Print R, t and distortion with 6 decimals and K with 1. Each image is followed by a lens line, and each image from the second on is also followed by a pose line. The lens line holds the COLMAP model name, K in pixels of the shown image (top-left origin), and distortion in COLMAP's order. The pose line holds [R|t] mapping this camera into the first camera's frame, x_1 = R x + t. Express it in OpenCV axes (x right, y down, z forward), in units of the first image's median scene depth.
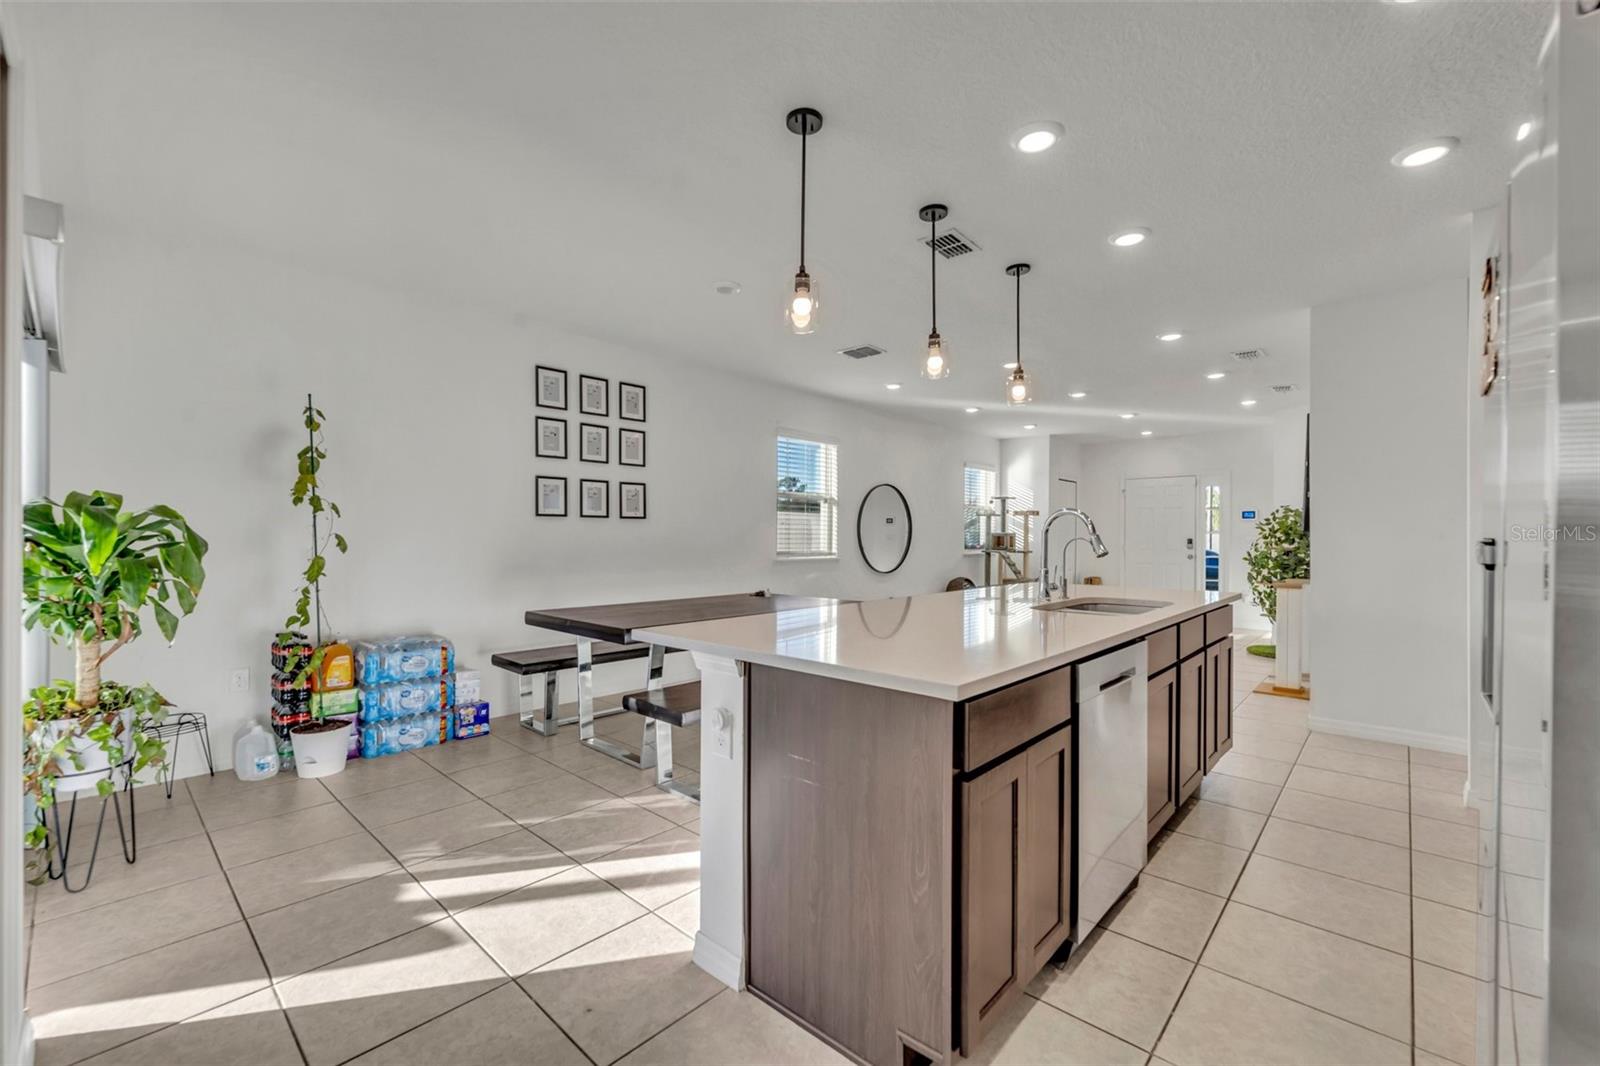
lens RADIAL K [[662.1, 0, 798.5], [0, 662.1, 542.1], [0, 0, 1]] dist [0.001033, 0.000034]
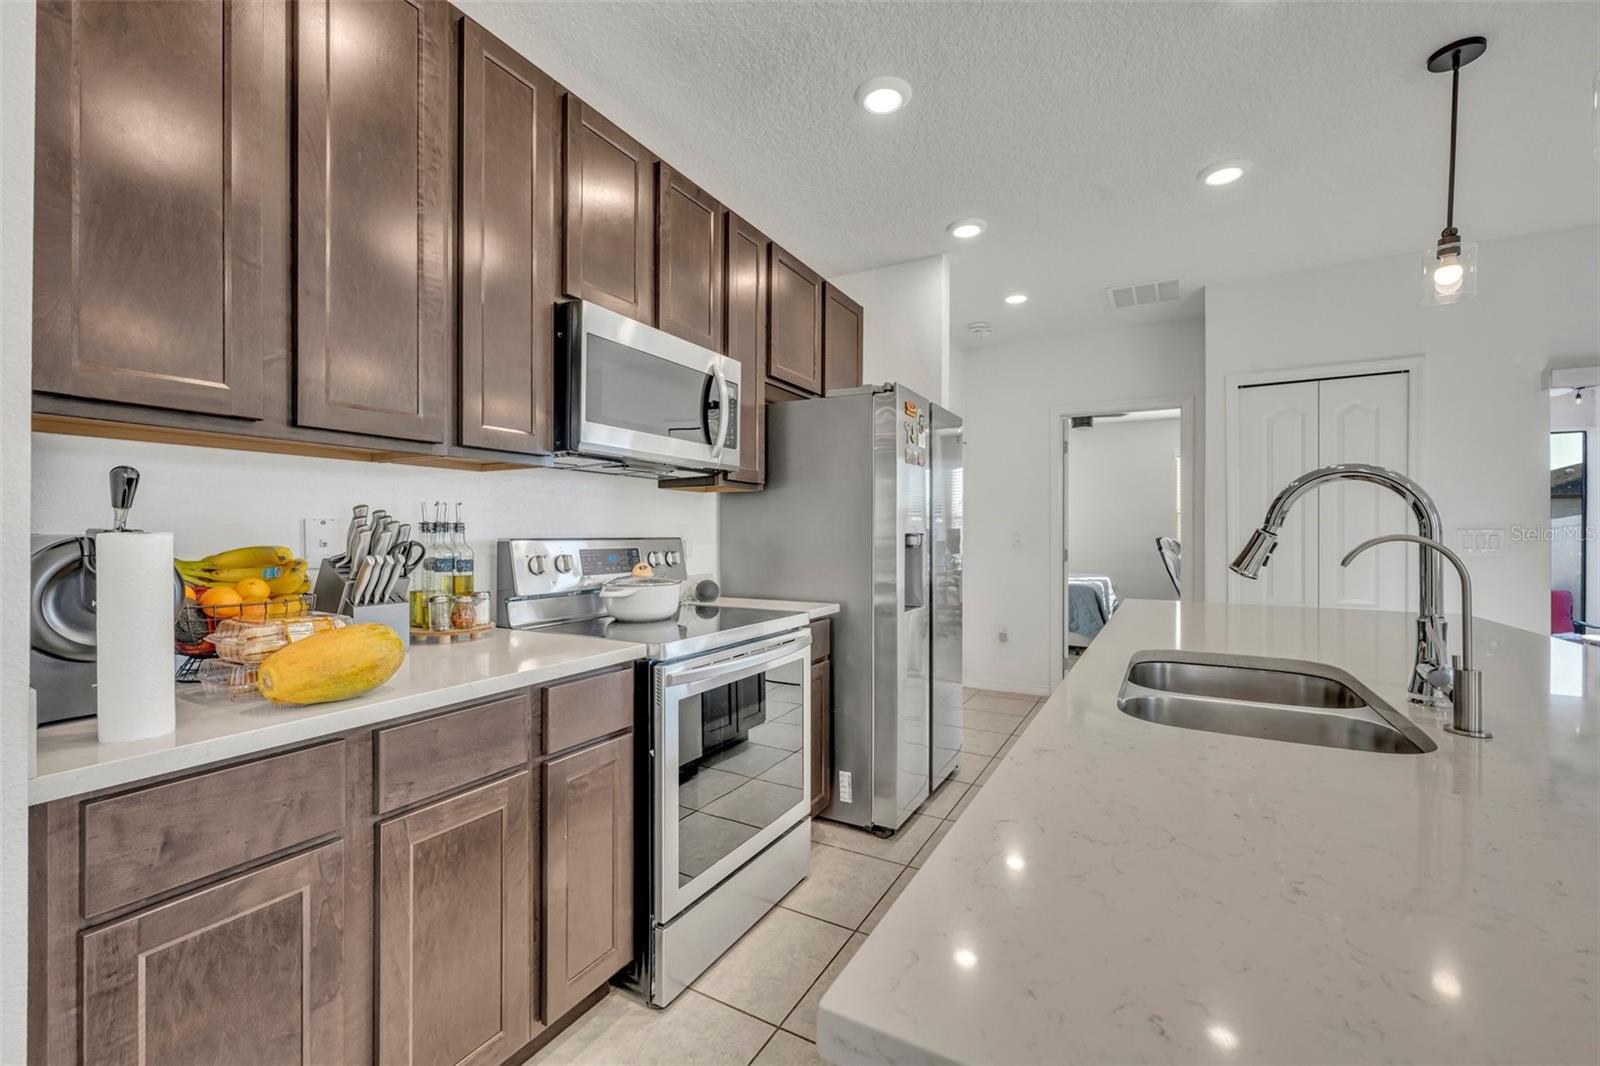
lens RADIAL K [[657.4, 0, 800.0], [0, 657.4, 533.0], [0, 0, 1]] dist [-0.001284, -0.000154]
pose [[-0.973920, -0.006068, -0.226811, 0.344147], [-0.007411, 0.999960, 0.005074, -0.002967], [0.226771, 0.006622, -0.973925, 0.546454]]
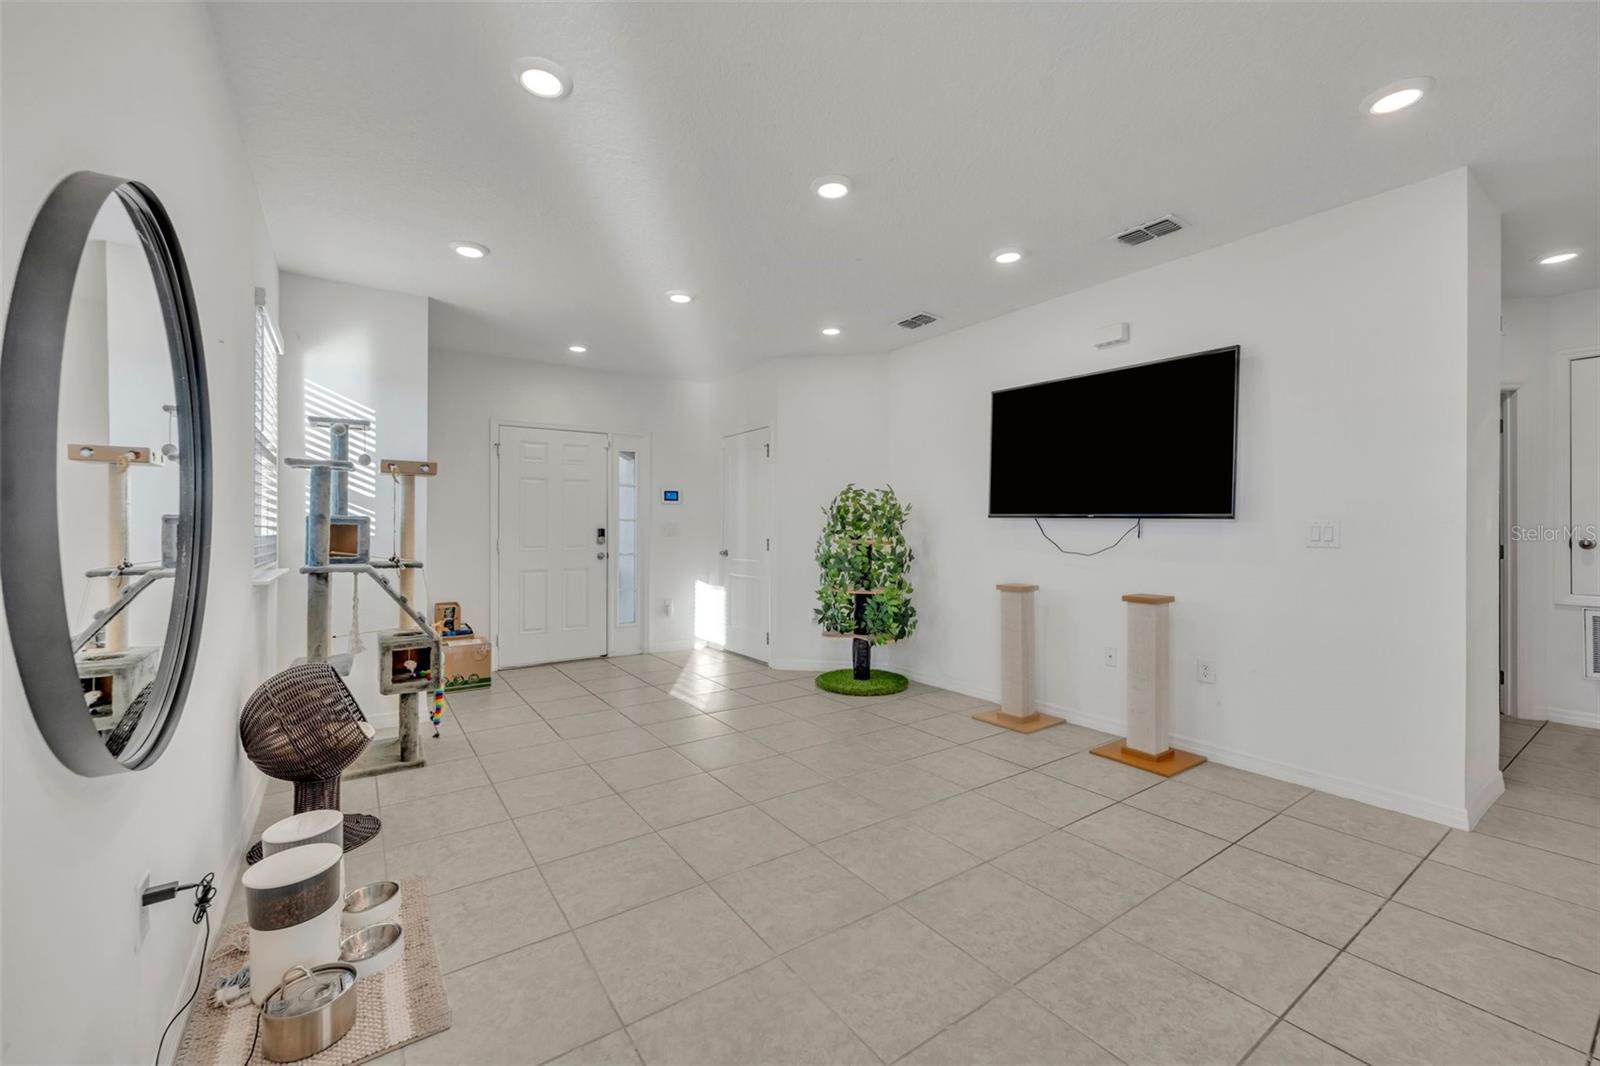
lens RADIAL K [[642.1, 0, 794.9], [0, 642.1, 526.8], [0, 0, 1]] dist [-0.001517, 0.000289]
pose [[0.221734, -0.004210, 0.975098, 0.018037], [0.007077, 0.999971, 0.002709, -0.009598], [-0.975082, 0.006300, 0.221757, 0.894478]]
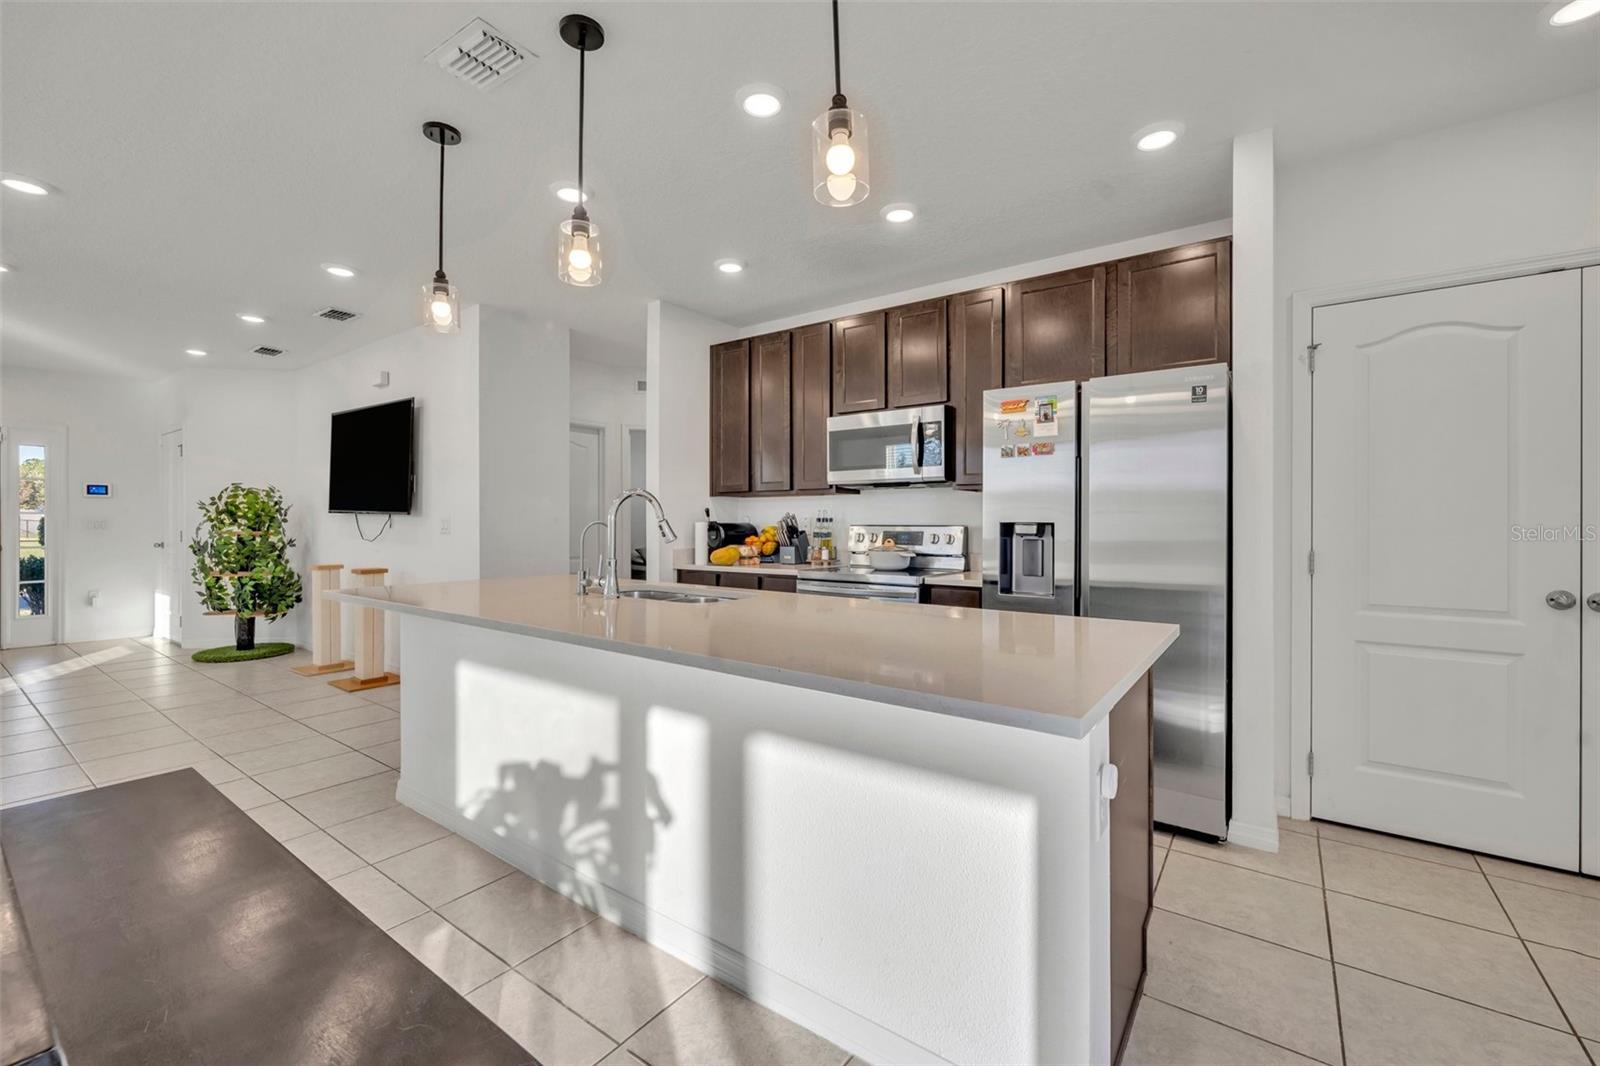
lens RADIAL K [[660.5, 0, 797.0], [0, 660.5, 522.9], [0, 0, 1]] dist [-0.000298, -0.000114]
pose [[-0.113761, -0.004815, 0.993496, -0.203770], [0.005805, 0.999968, 0.005511, -0.003818], [-0.993491, 0.006394, -0.113729, 0.368273]]
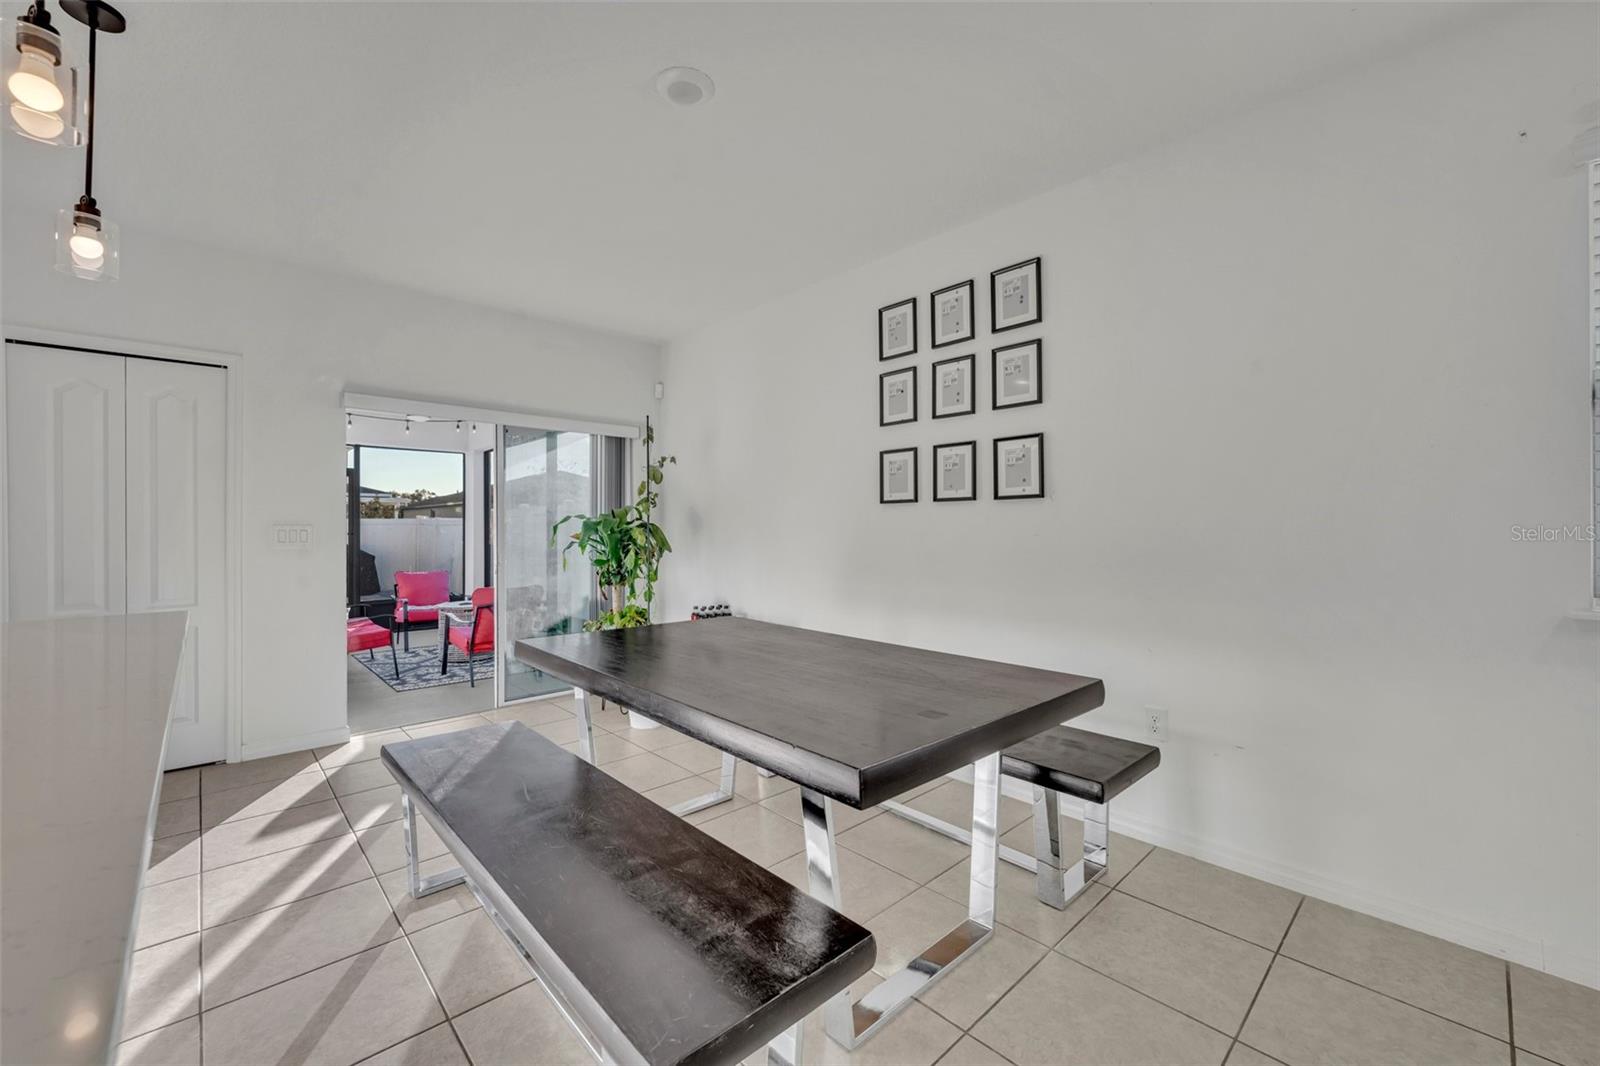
lens RADIAL K [[642.1, 0, 794.9], [0, 642.1, 526.8], [0, 0, 1]] dist [-0.001517, 0.000289]
pose [[-0.077240, -0.003650, -0.997006, 0.236614], [-0.007116, 0.999970, -0.003109, -0.006217], [0.996987, 0.006855, -0.077263, 0.633770]]
